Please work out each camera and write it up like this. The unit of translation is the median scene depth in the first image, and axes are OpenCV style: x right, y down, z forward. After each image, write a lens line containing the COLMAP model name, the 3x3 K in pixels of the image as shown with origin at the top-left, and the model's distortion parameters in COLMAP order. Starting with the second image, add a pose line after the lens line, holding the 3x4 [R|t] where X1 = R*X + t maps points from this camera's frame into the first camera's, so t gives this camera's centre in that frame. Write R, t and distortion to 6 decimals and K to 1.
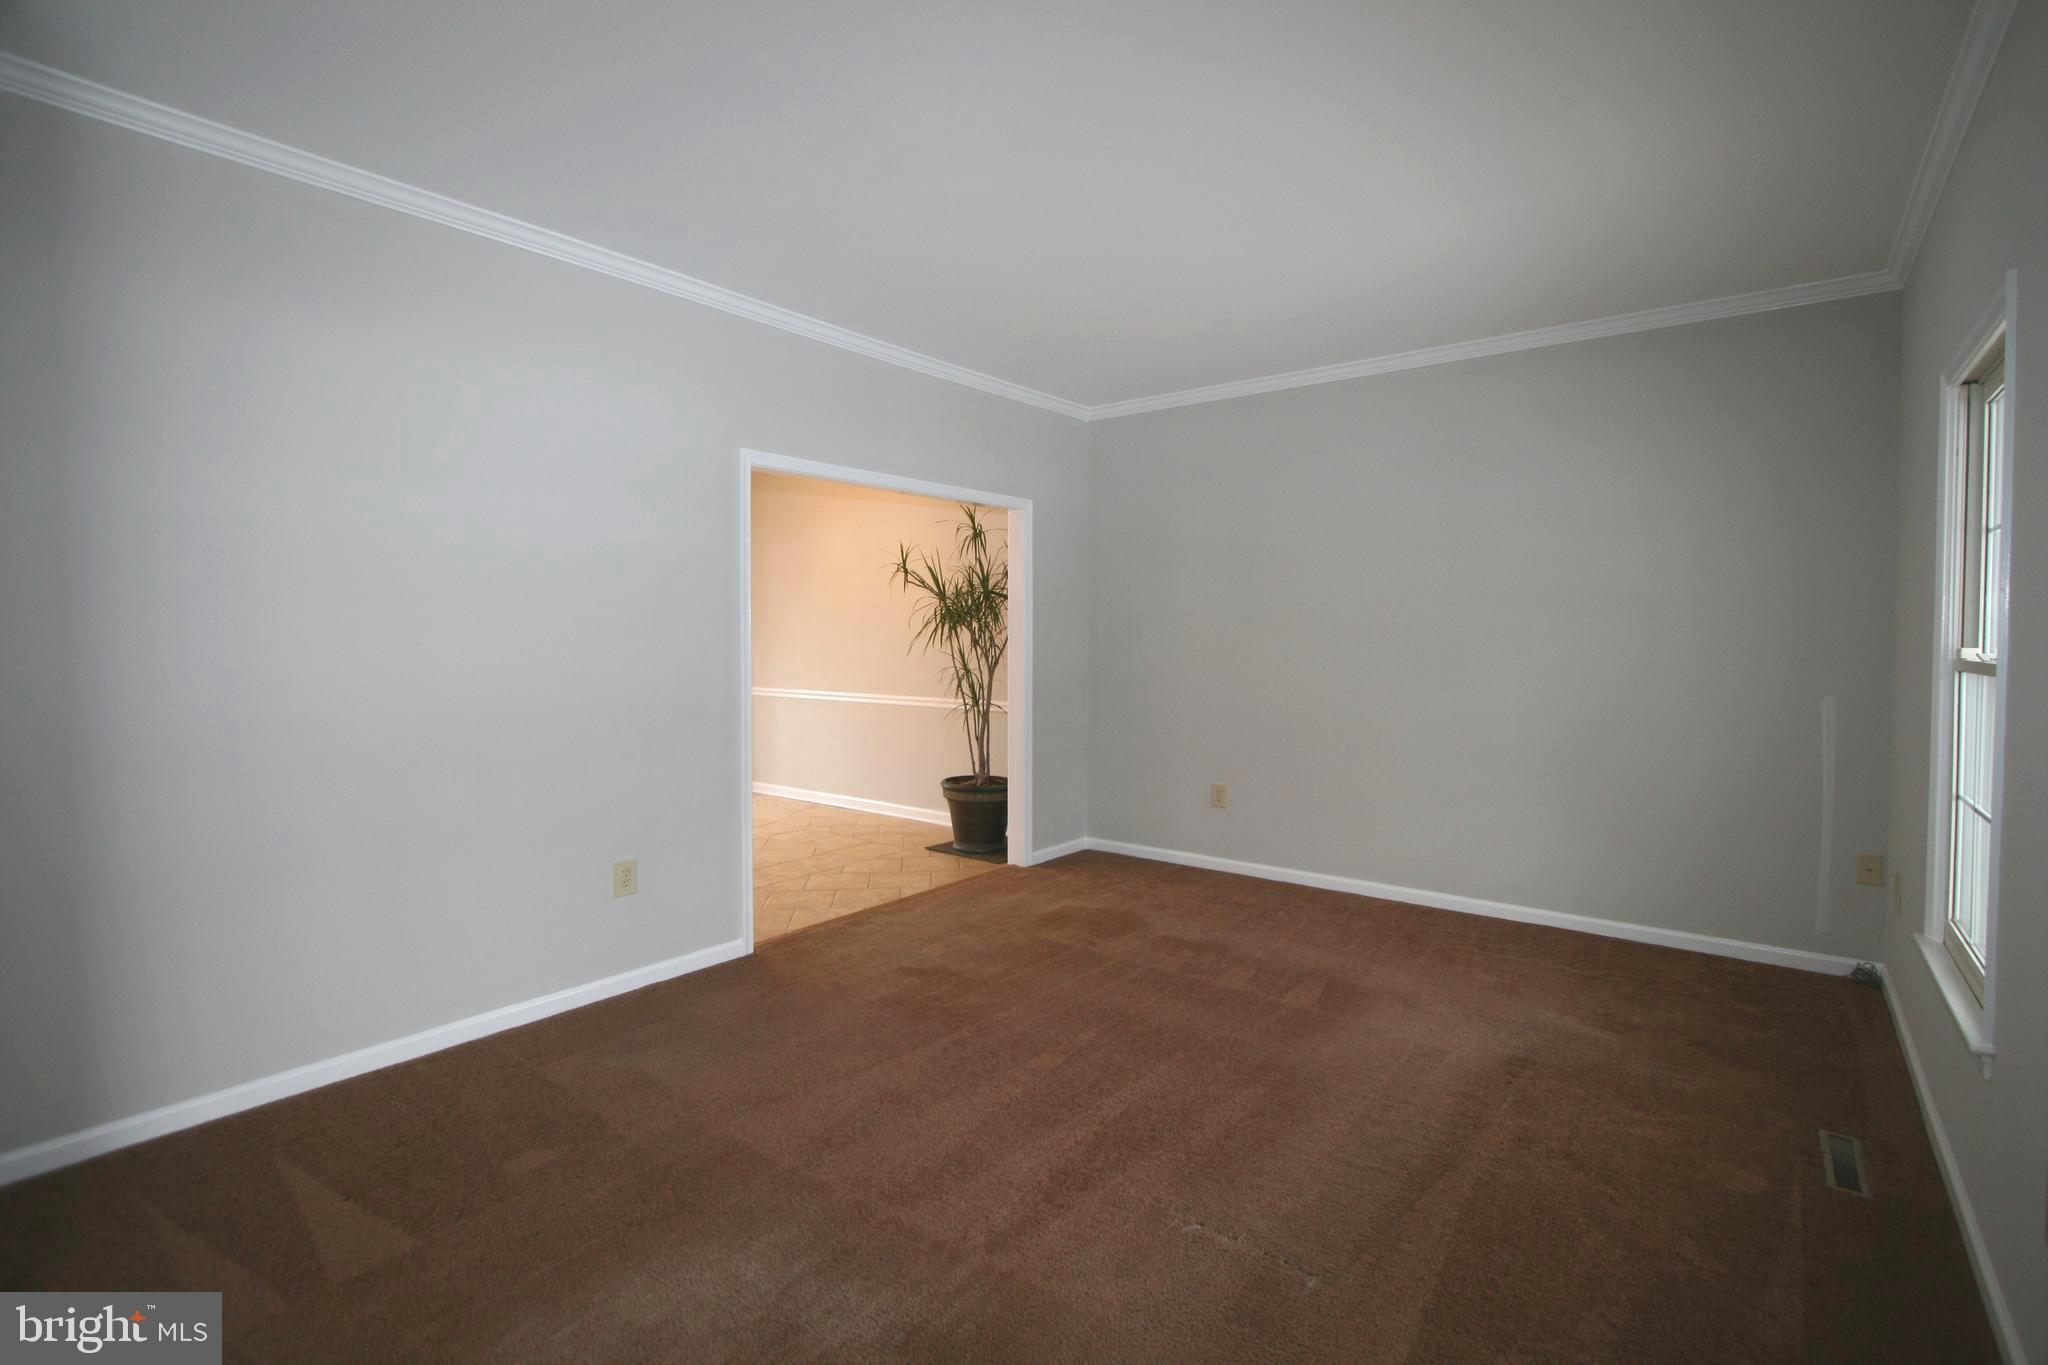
lens RADIAL K [[943.7, 0, 1031.0], [0, 943.7, 673.3], [0, 0, 1]] dist [-0.010944, -0.000300]
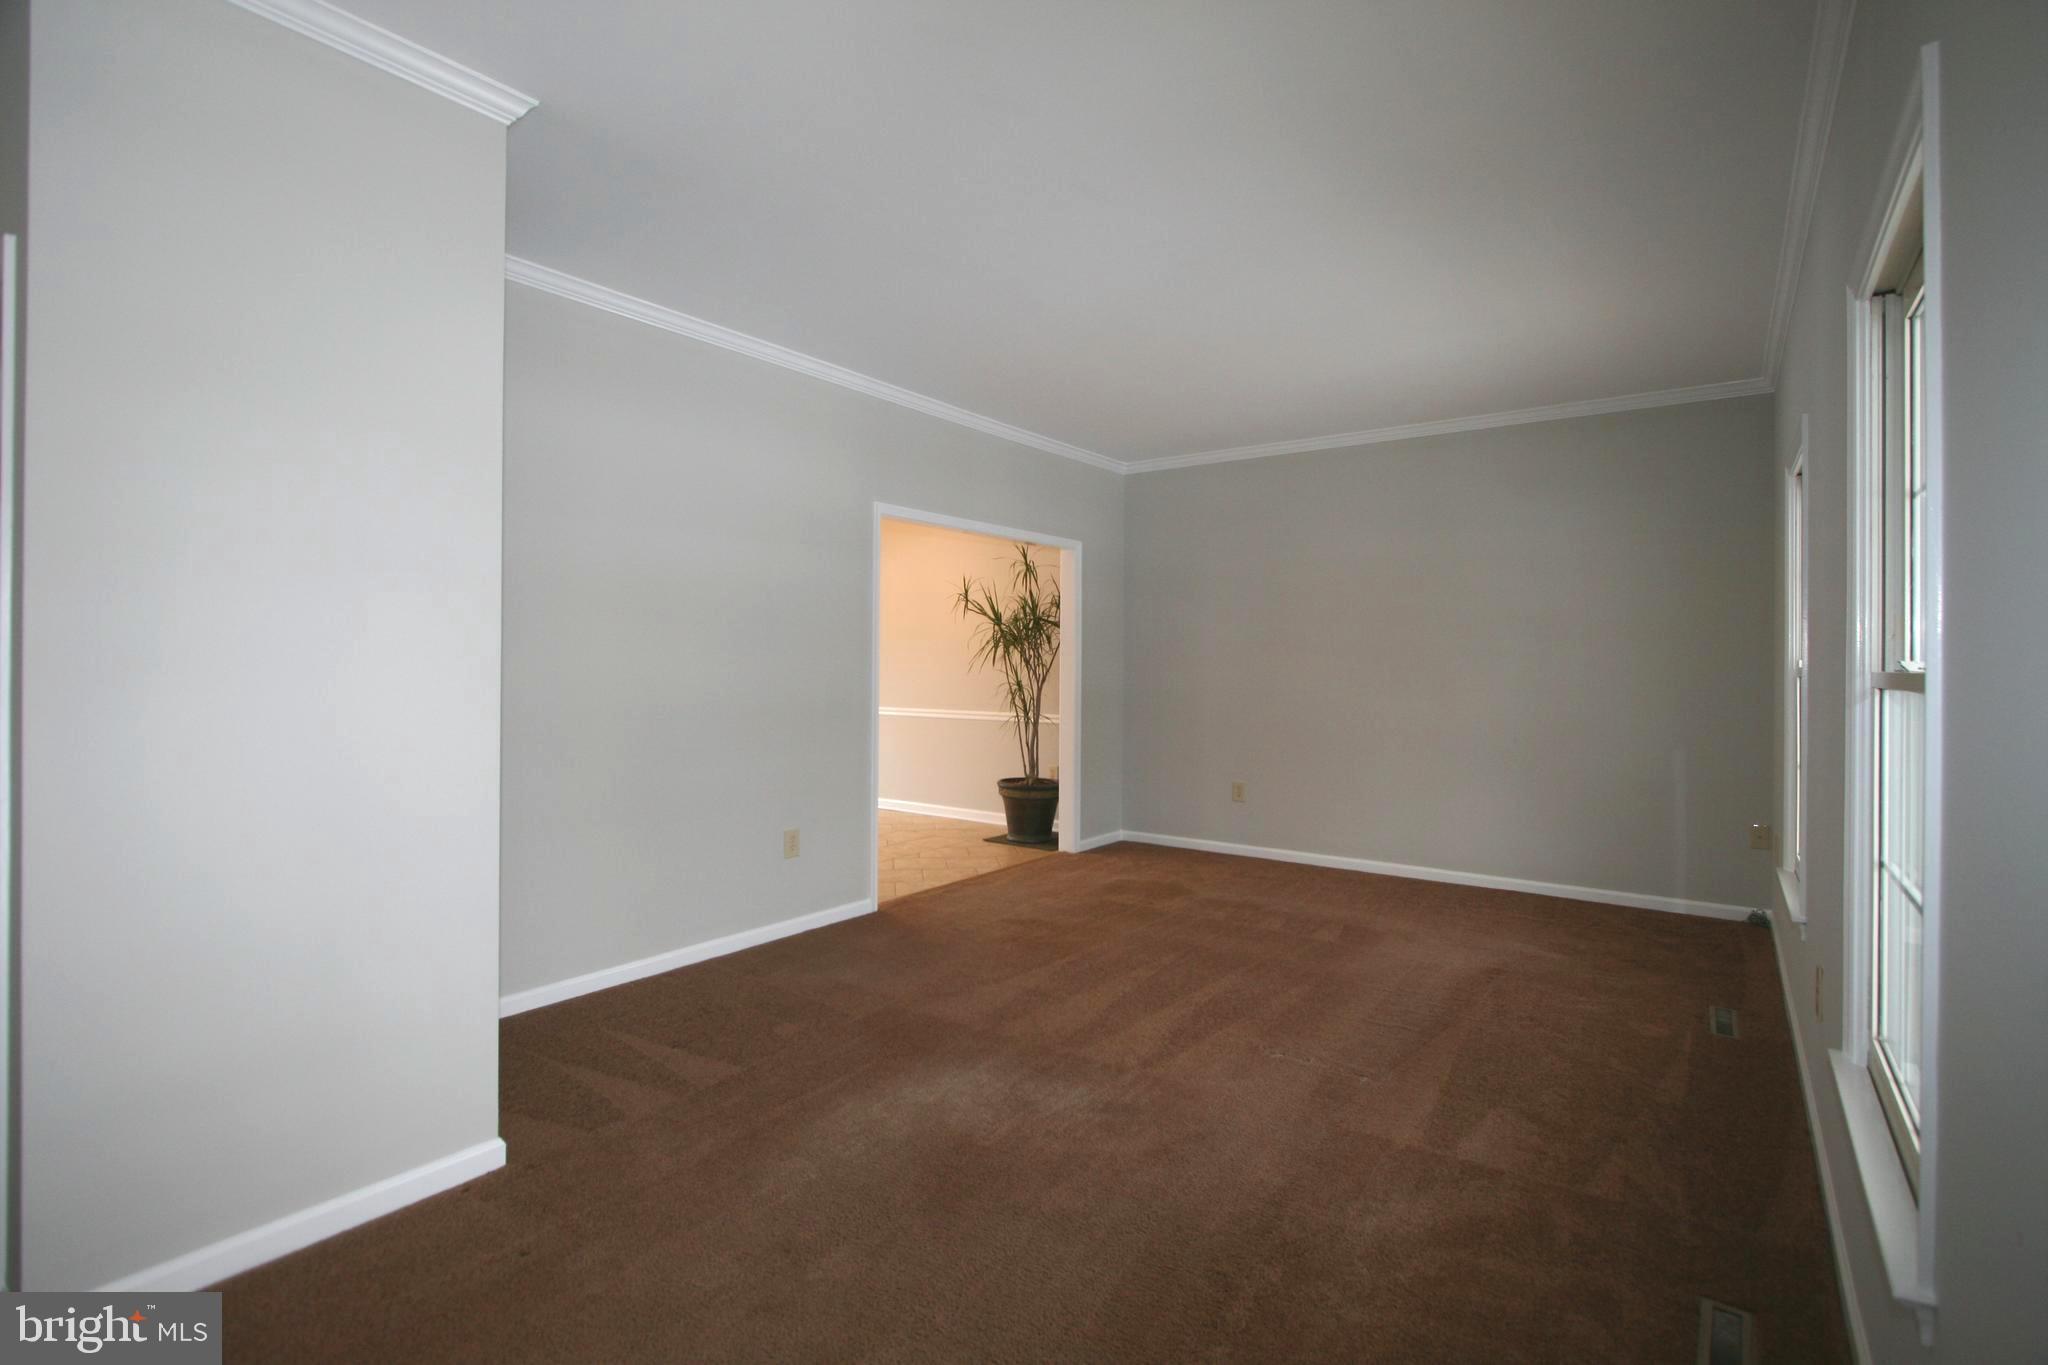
lens RADIAL K [[943.7, 0, 1031.0], [0, 943.7, 673.3], [0, 0, 1]] dist [-0.010944, -0.000300]
pose [[0.999431, 0.004376, 0.033438, -0.113250], [-0.003338, 0.999513, -0.031041, 0.021193], [-0.033558, 0.030912, 0.998959, -0.197918]]
